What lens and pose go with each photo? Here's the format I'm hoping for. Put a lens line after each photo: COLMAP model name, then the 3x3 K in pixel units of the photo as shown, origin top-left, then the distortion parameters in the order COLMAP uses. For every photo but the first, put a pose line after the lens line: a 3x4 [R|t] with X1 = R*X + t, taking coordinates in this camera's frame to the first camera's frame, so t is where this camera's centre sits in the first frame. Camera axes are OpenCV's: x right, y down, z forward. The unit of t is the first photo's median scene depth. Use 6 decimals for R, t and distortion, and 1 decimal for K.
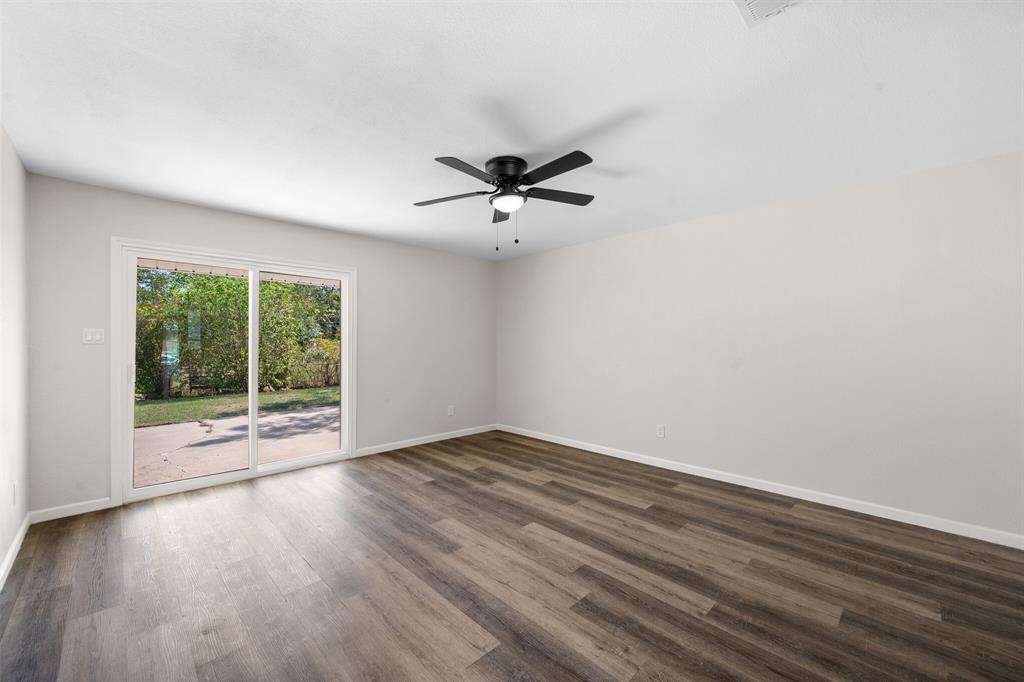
lens RADIAL K [[406.7, 0, 513.3], [0, 406.7, 337.4], [0, 0, 1]] dist [0.002702, 0.000068]
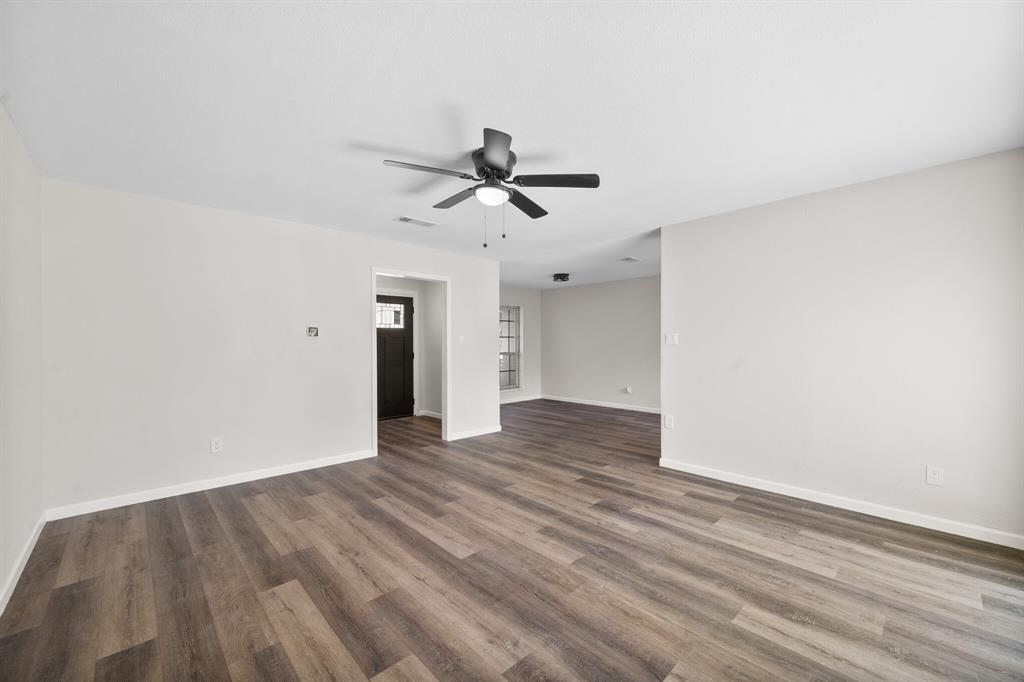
lens RADIAL K [[406.7, 0, 513.3], [0, 406.7, 337.4], [0, 0, 1]] dist [0.002702, 0.000068]
pose [[-0.999817, 0.003455, 0.018802, -0.075643], [0.003153, 0.999866, -0.016058, 0.014044], [-0.018855, -0.015996, -0.999694, 1.860250]]
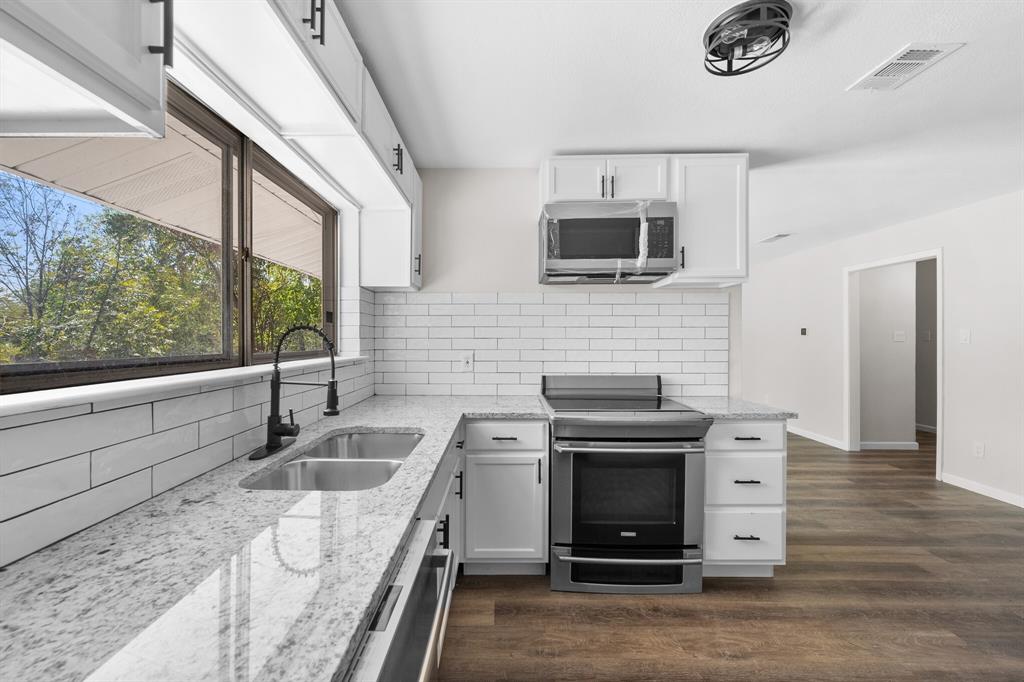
lens RADIAL K [[413.1, 0, 496.1], [0, 413.1, 341.1], [0, 0, 1]] dist [0.002579, -0.000136]
pose [[0.710011, -0.004418, 0.704176, -1.699379], [-0.003945, 0.999940, 0.010252, -0.000781], [-0.704179, -0.010057, 0.709951, 0.070083]]
